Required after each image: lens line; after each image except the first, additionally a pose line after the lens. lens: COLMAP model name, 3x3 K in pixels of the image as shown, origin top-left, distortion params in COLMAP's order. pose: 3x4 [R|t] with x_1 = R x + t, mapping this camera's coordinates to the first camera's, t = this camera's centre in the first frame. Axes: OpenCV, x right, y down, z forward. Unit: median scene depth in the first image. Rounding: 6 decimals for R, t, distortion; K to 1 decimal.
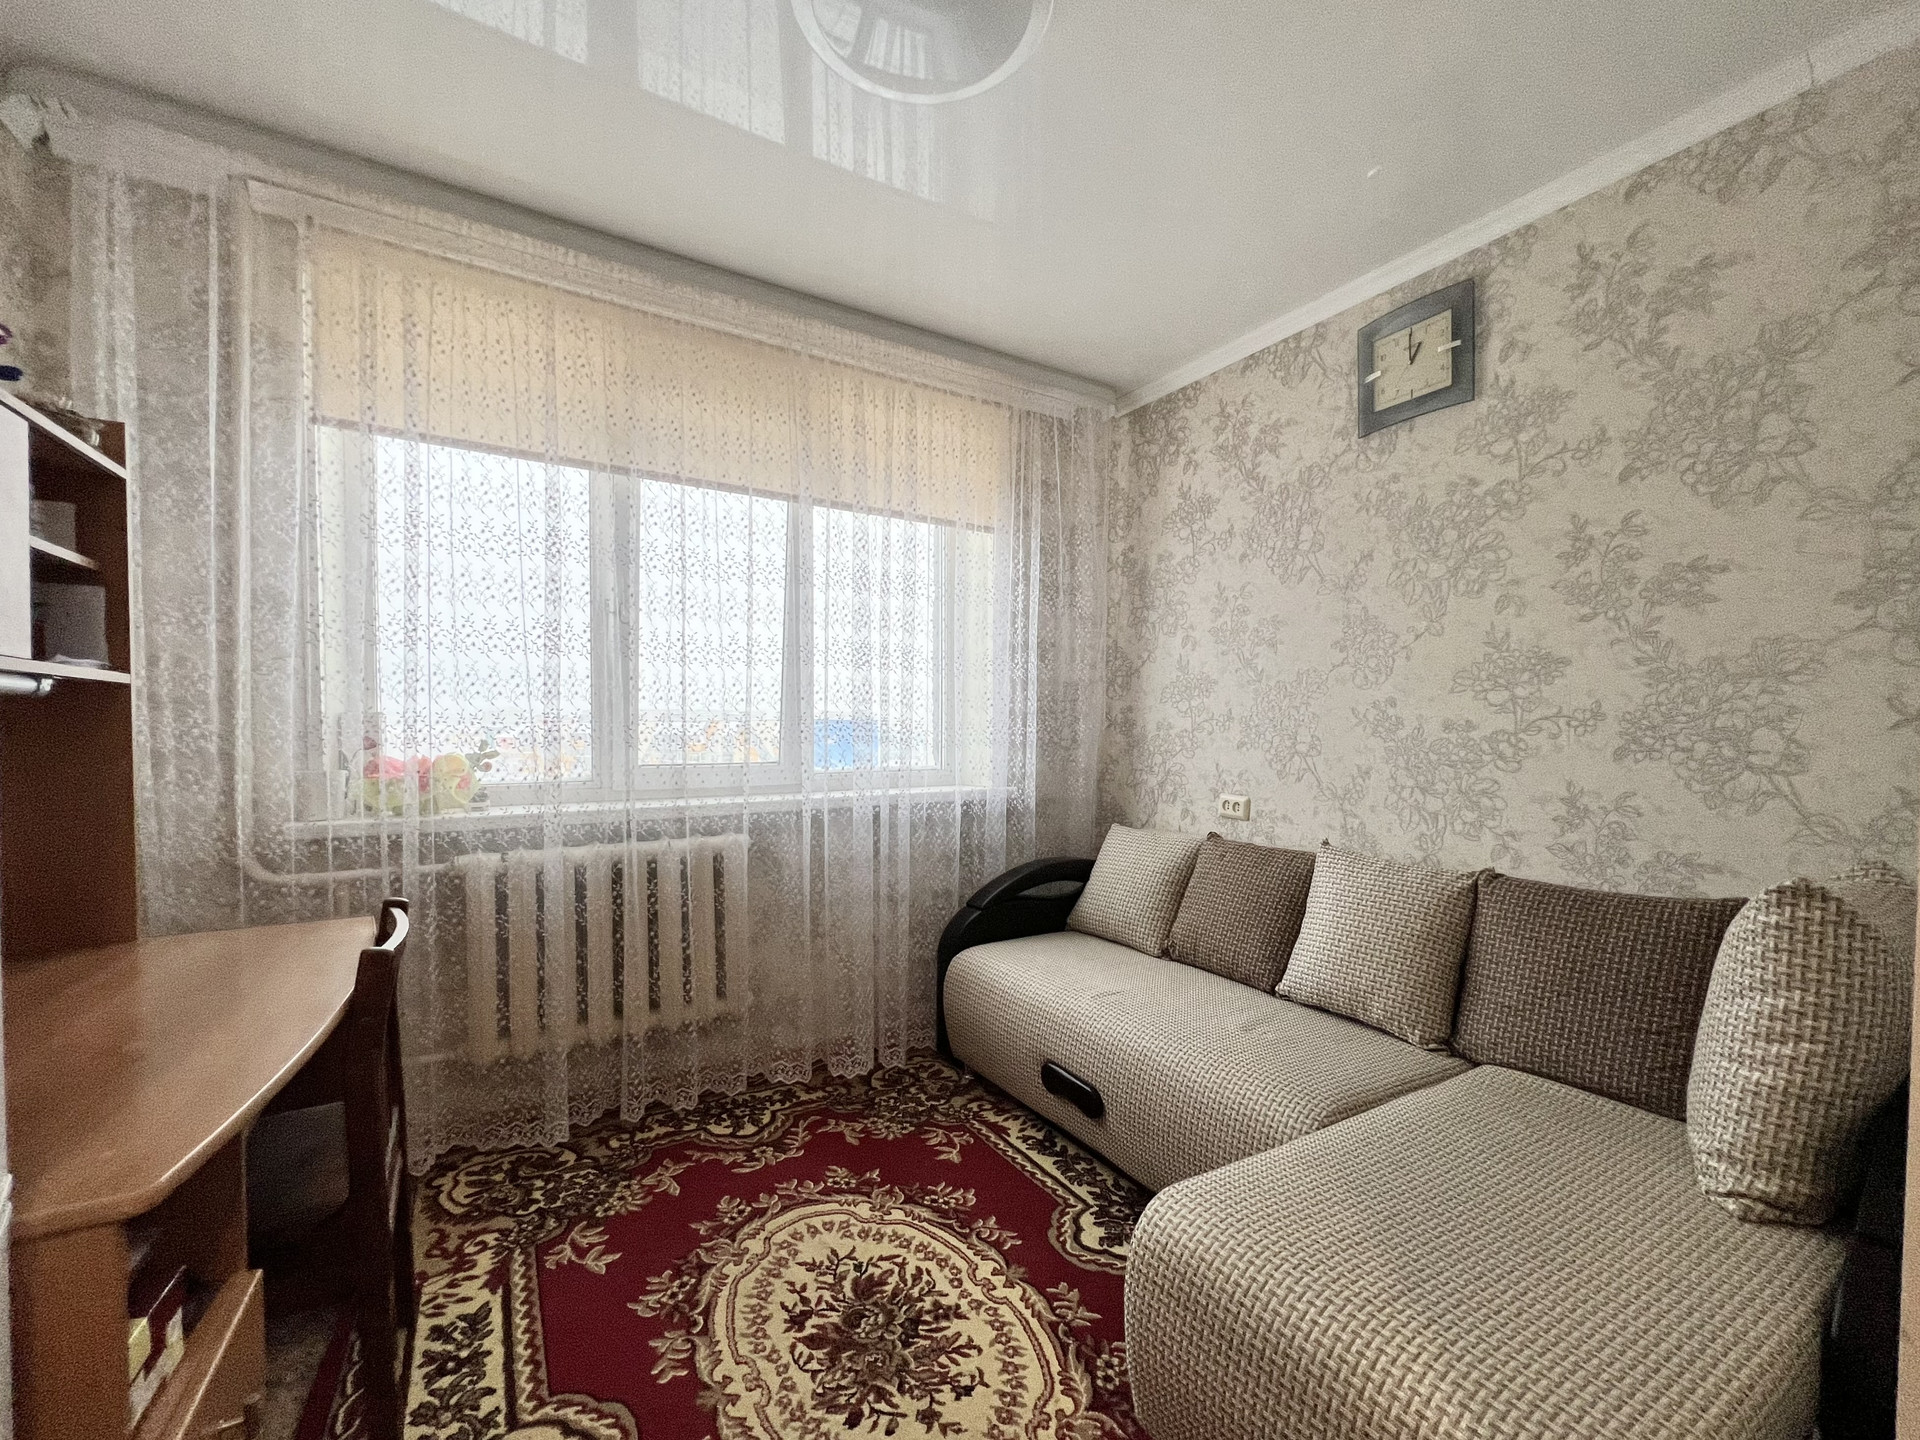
lens RADIAL K [[798.7, 0, 959.9], [0, 798.7, 738.5], [0, 0, 1]] dist [-0.001920, 0.000067]
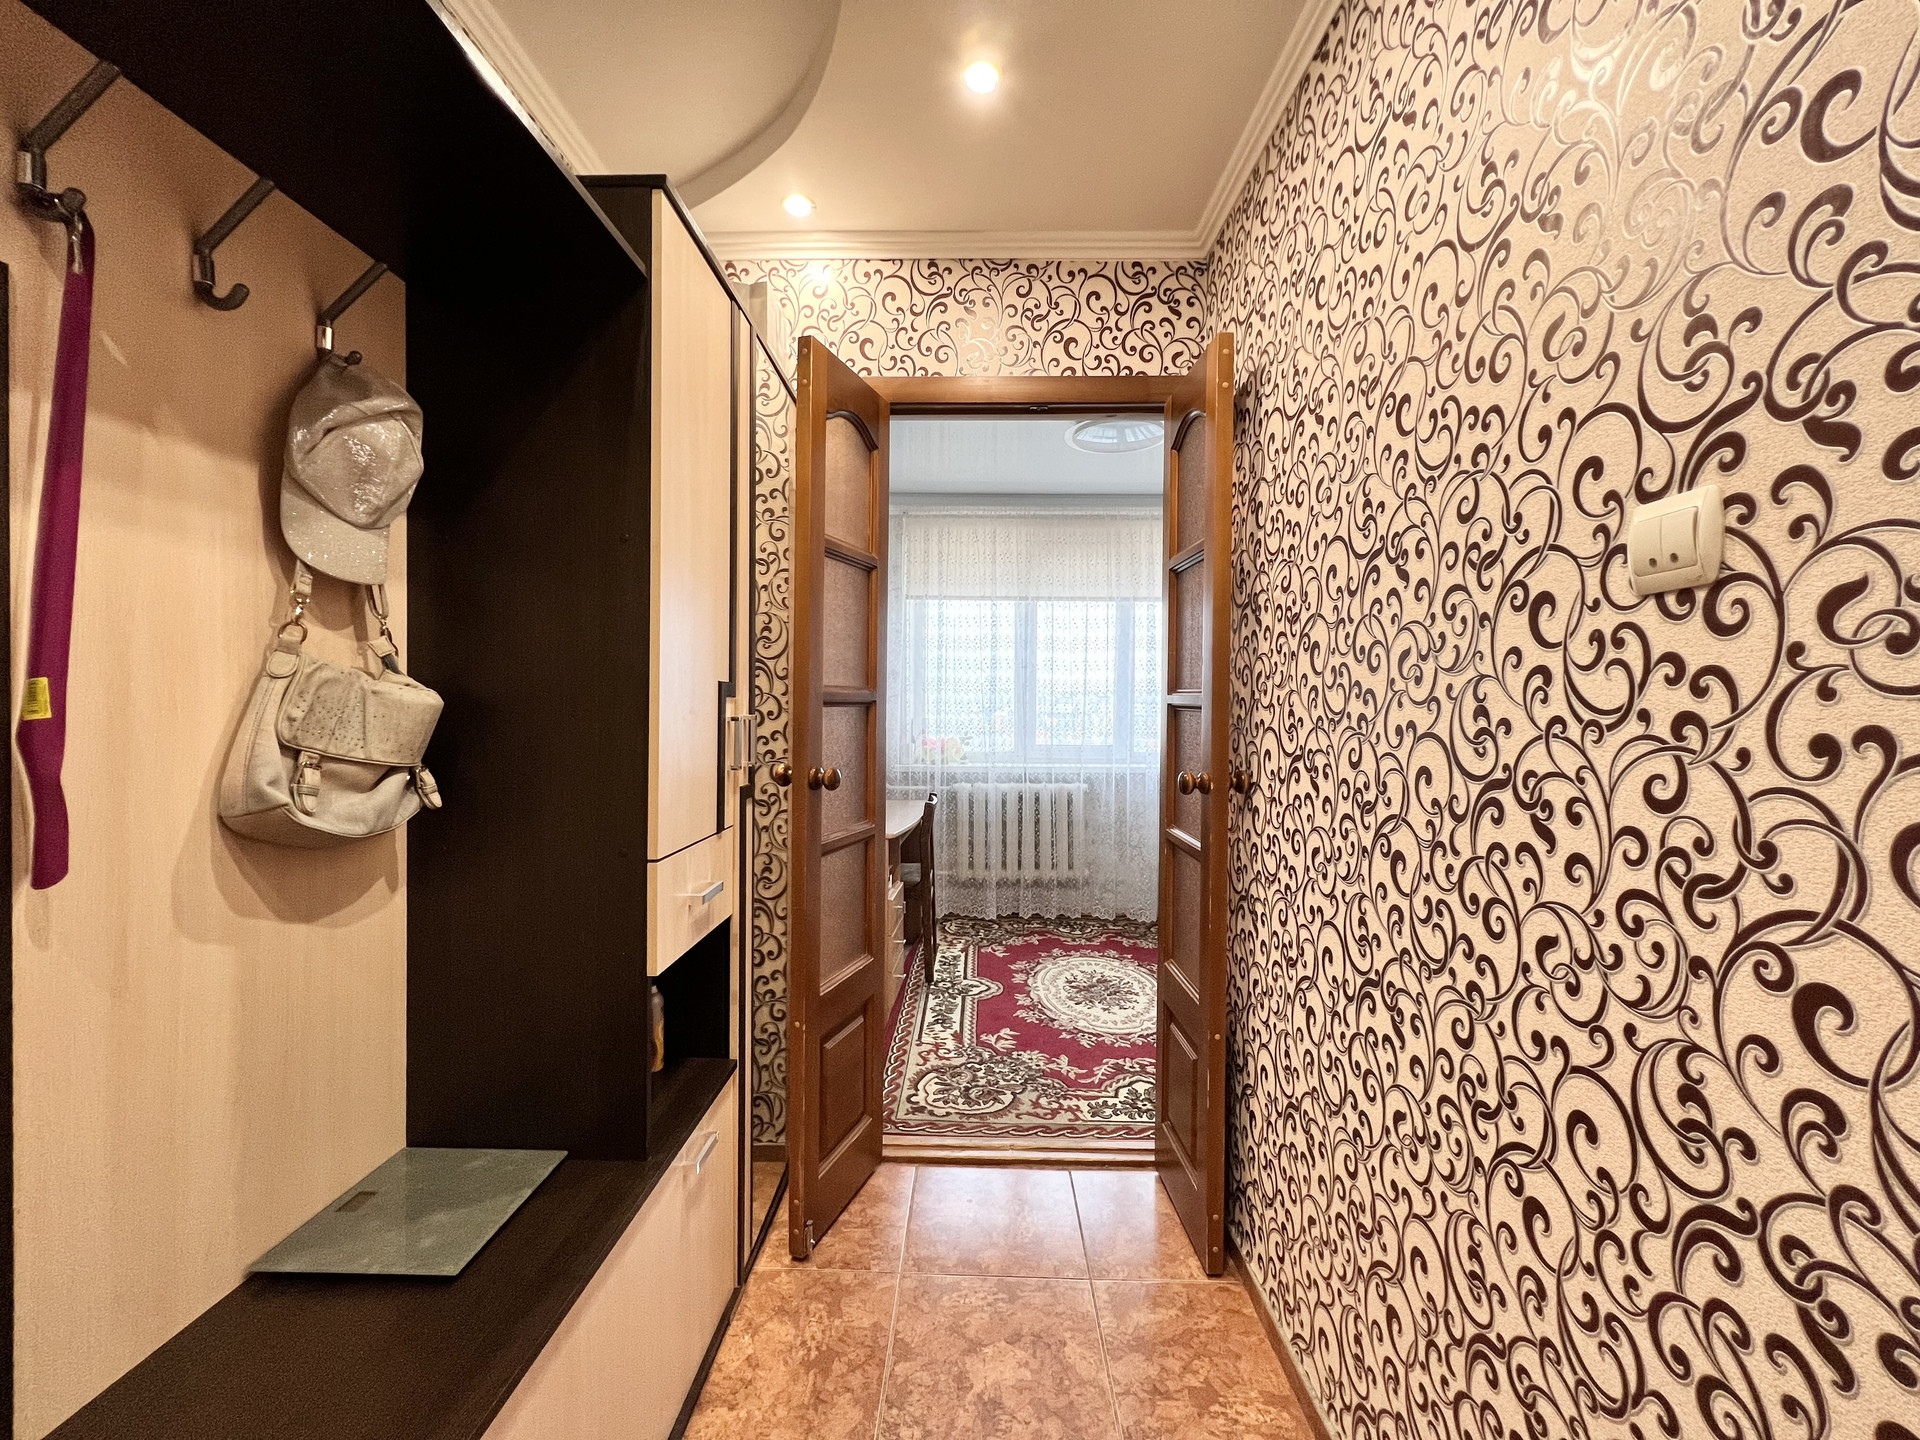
lens RADIAL K [[821.9, 0, 960.0], [0, 821.9, 720.0], [0, 0, 1]] dist [-0.002177, 0.000566]
pose [[0.840862, 0.014345, -0.541059, 0.633816], [-0.015551, 0.999876, 0.002342, -0.036994], [0.541026, 0.006445, 0.840981, -0.940543]]
